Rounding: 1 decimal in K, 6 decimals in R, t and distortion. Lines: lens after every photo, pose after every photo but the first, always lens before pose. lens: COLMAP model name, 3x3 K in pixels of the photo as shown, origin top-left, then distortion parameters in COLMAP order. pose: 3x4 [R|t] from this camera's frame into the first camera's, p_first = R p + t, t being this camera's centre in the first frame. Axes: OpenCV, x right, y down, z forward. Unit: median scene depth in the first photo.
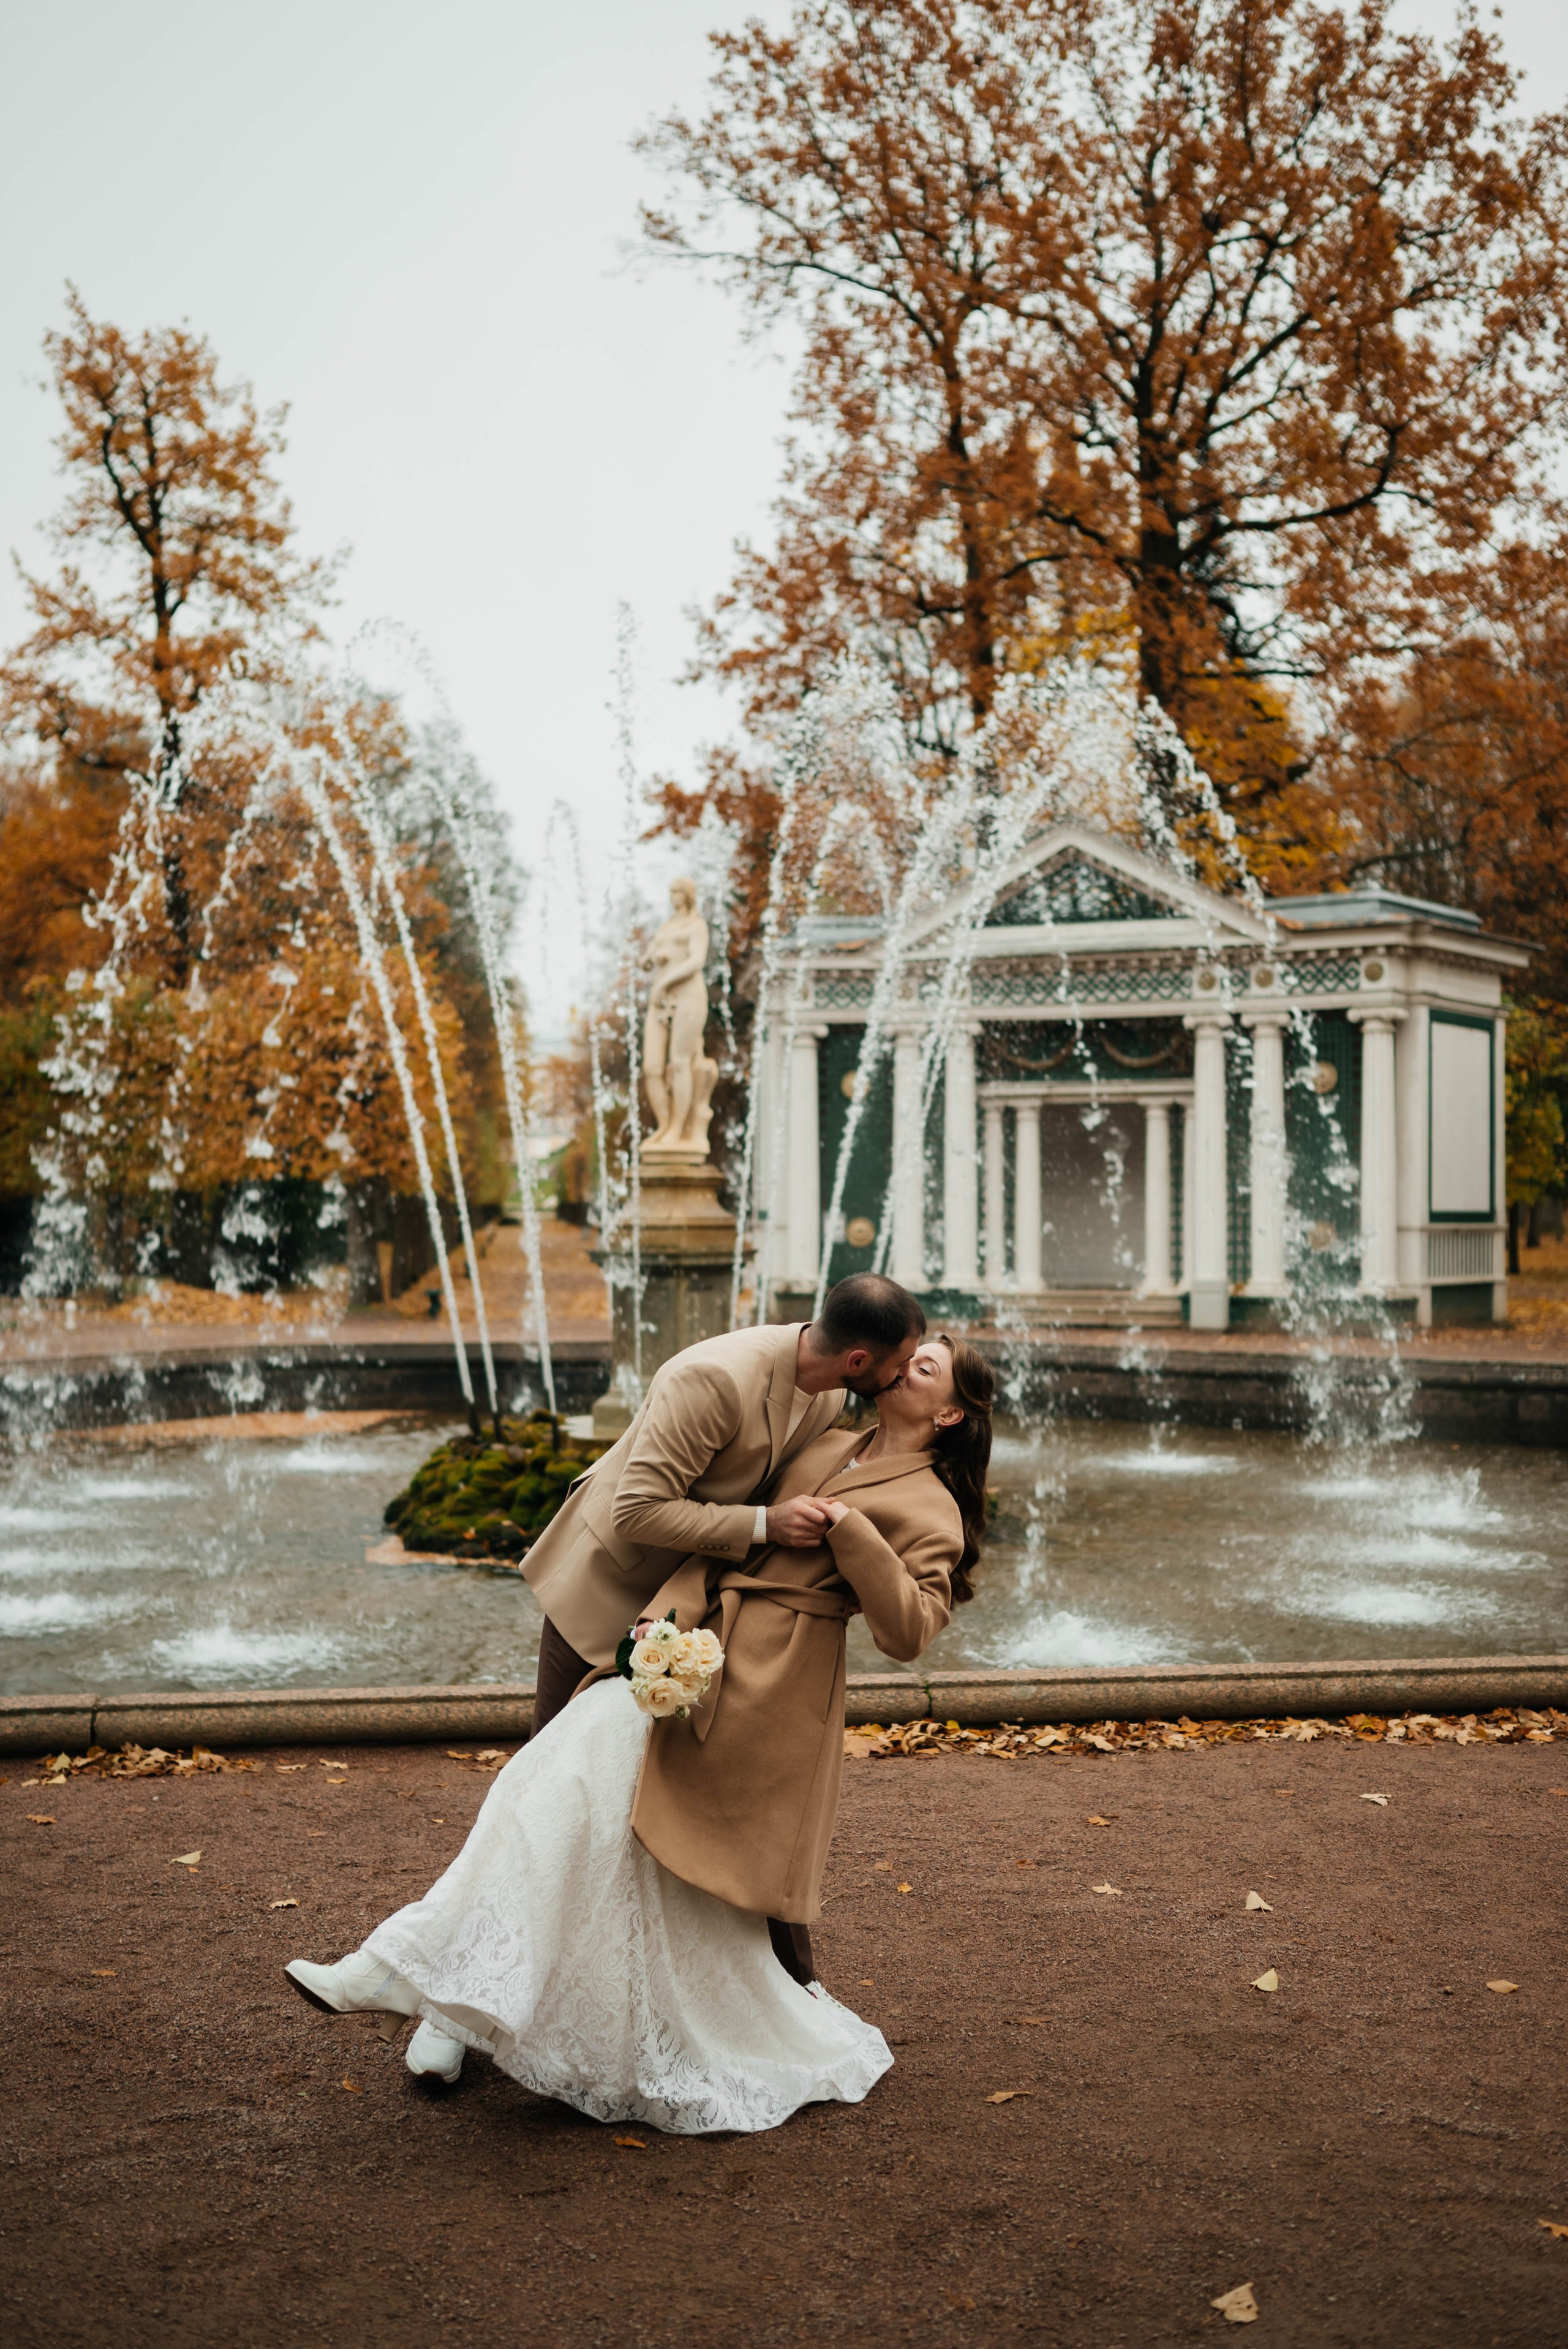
lens RADIAL K [[2271.9, 0, 784.0], [0, 2271.9, 1174.5], [0, 0, 1]] dist [-0.014578, 0.034791]
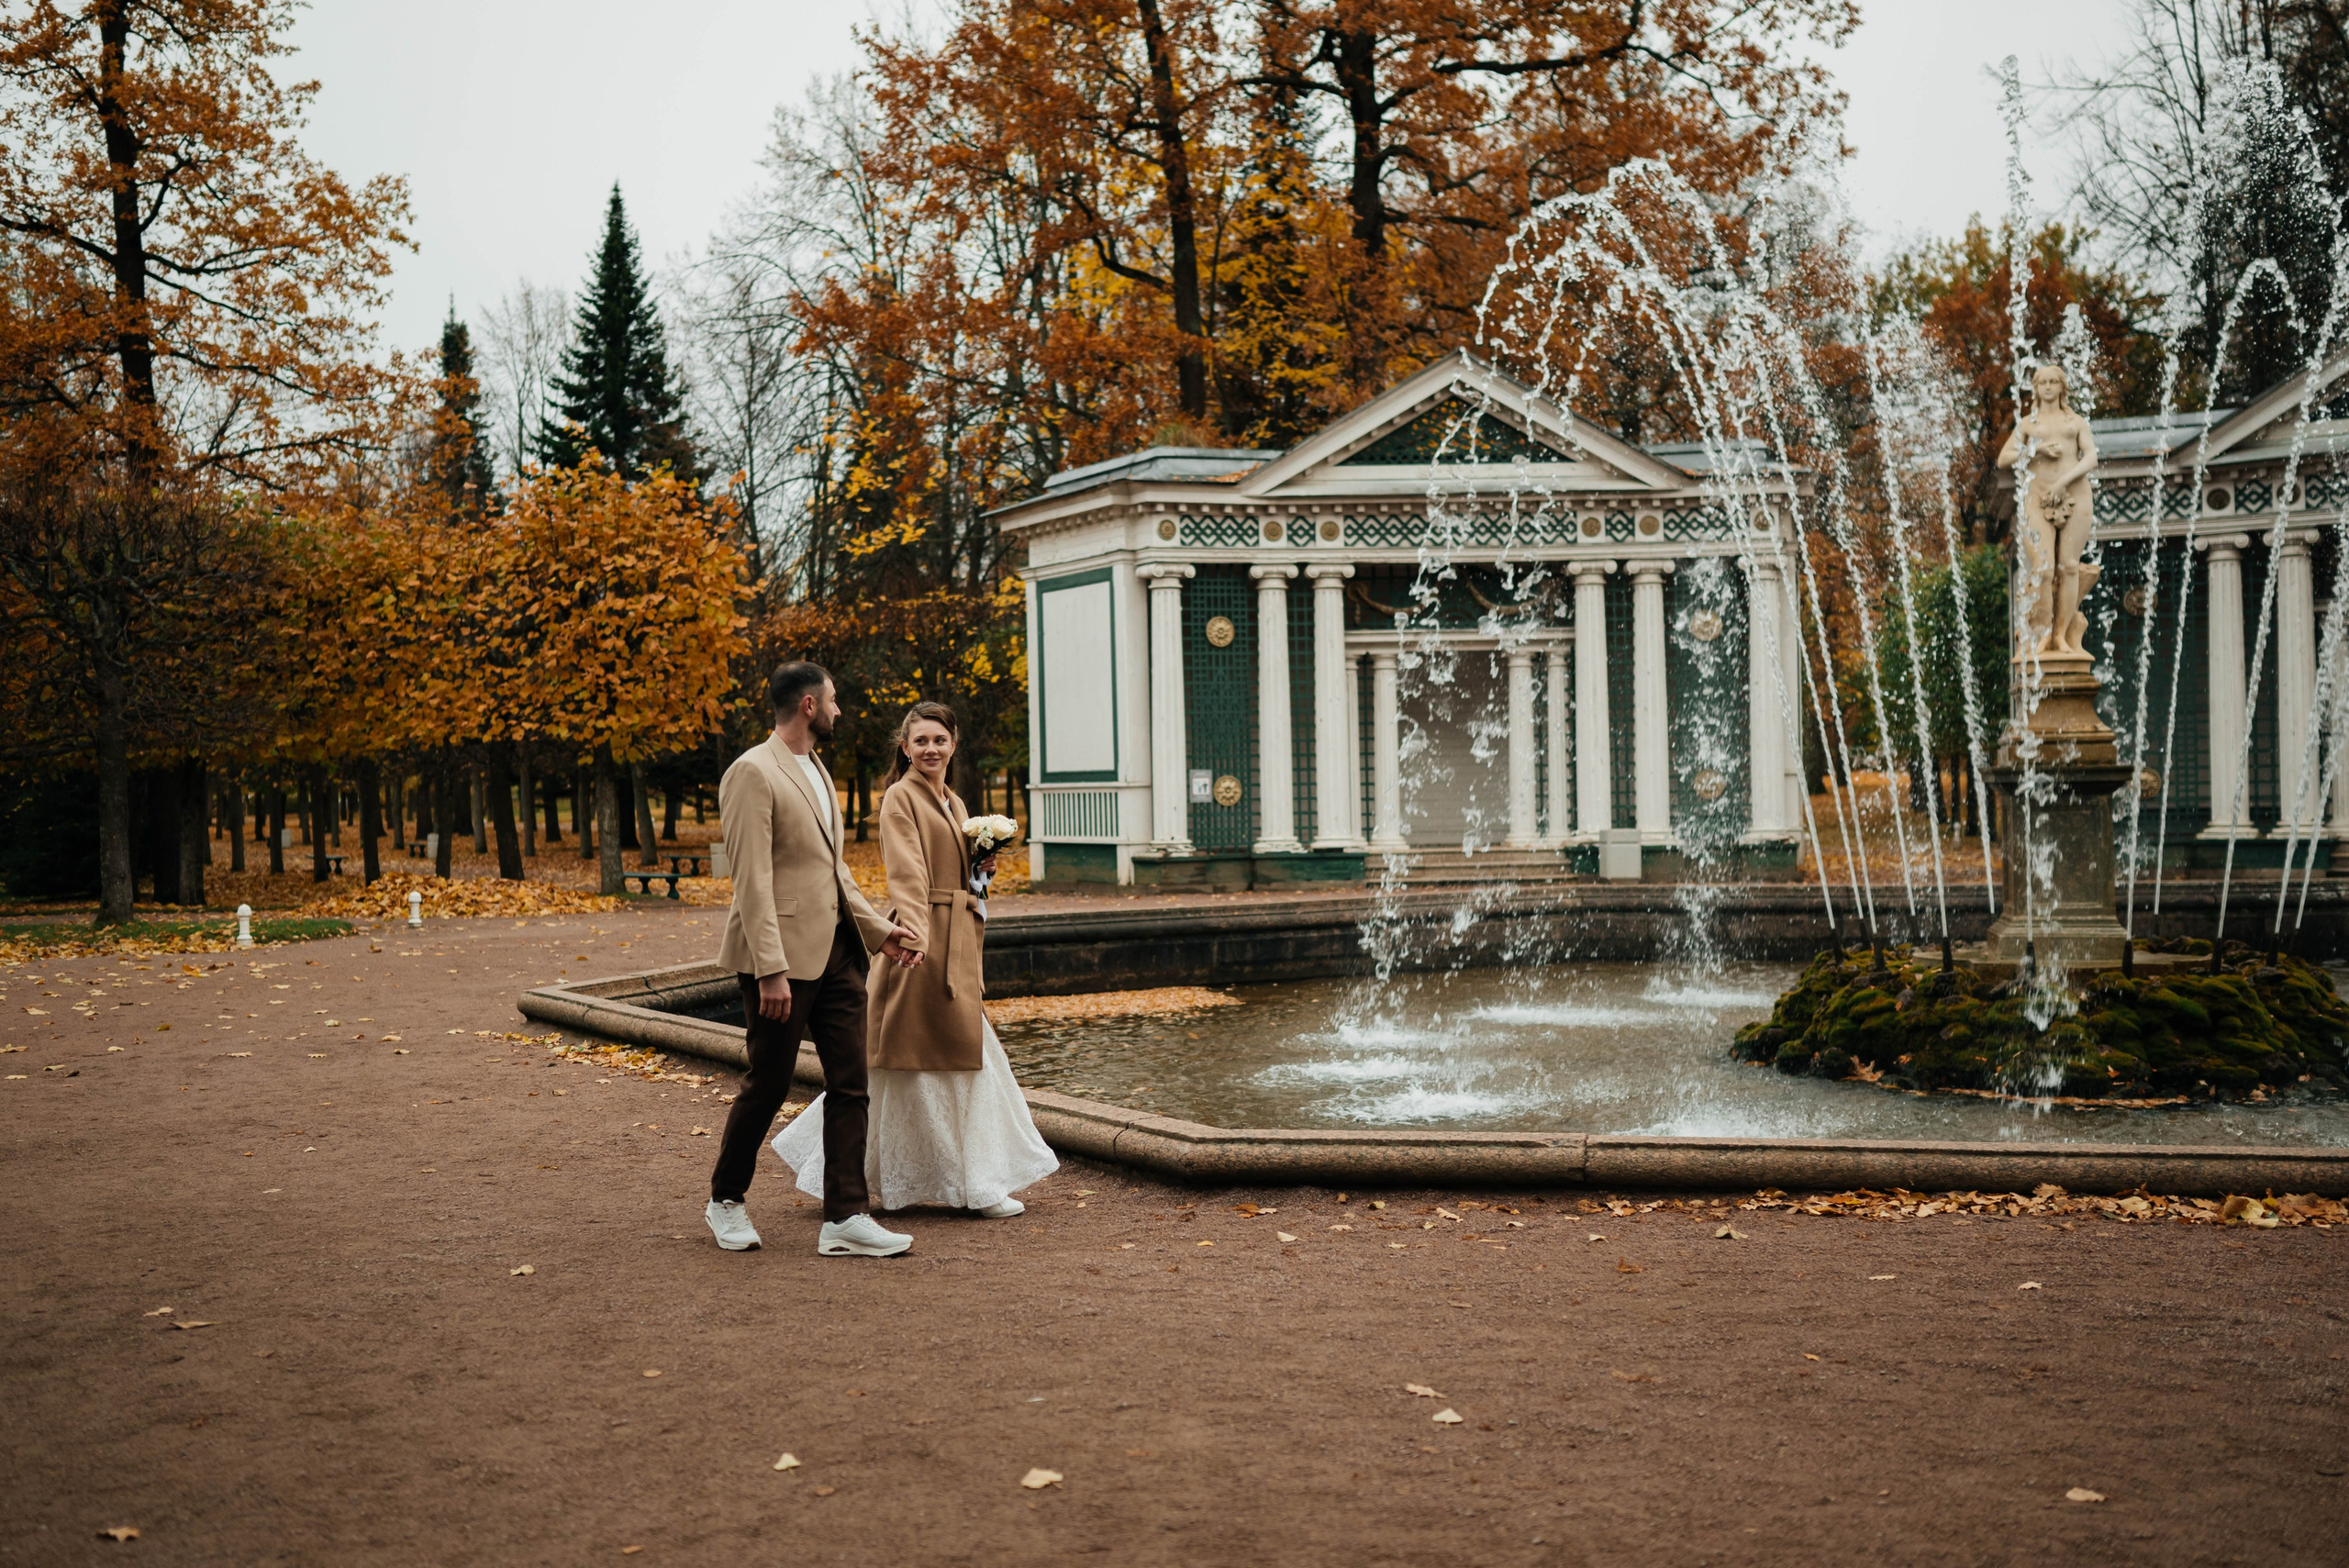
lens RADIAL K [[2271.8, 0, 1174.5], [0, 2271.8, 784.0], [0, 0, 1]] dist [-0.014578, 0.034791]
pose [[0.919757, -0.018103, 0.392071, -0.351714], [0.010528, 0.999714, 0.021464, 0.002856], [-0.392347, -0.015614, 0.919685, 0.161056]]
